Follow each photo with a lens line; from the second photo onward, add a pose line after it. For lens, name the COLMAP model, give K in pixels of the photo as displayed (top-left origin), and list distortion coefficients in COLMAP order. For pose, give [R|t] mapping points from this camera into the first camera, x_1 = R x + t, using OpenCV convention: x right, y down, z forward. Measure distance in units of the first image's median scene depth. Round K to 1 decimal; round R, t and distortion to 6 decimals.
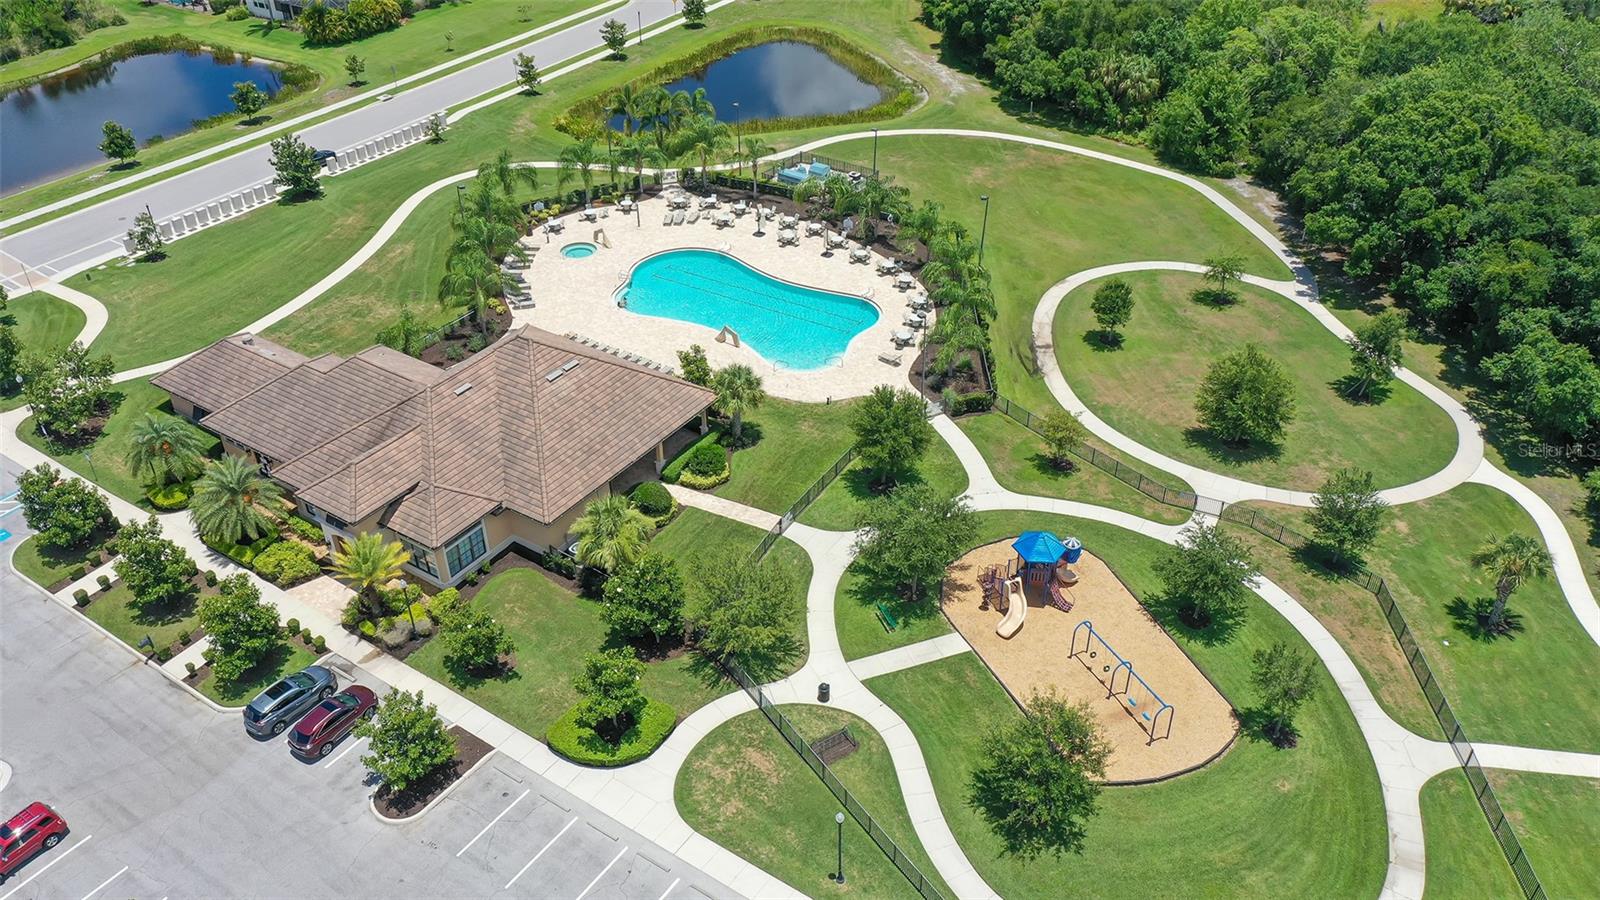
lens RADIAL K [[1267.9, 0, 800.0], [0, 1267.9, 450.0], [0, 0, 1]] dist [0.008872, 0.004051]
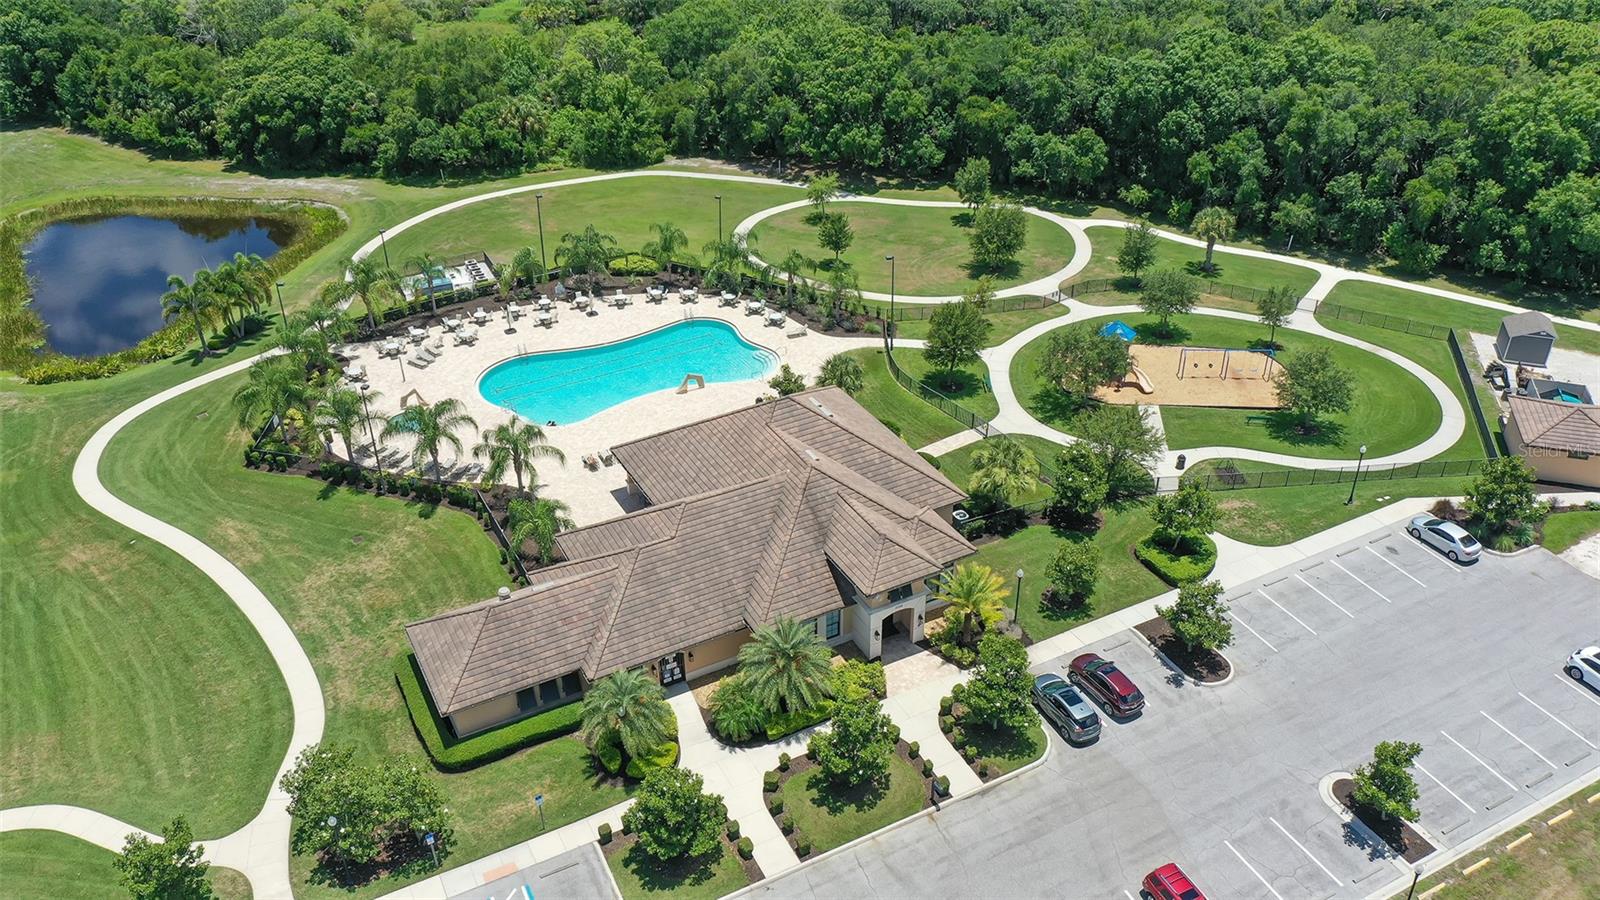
lens RADIAL K [[1267.9, 0, 800.0], [0, 1267.9, 450.0], [0, 0, 1]] dist [0.008872, 0.004051]
pose [[0.464188, -0.460747, 0.756467, -0.717920], [0.506041, 0.838898, 0.200434, -0.180014], [-0.726947, 0.289764, 0.622563, 0.268066]]
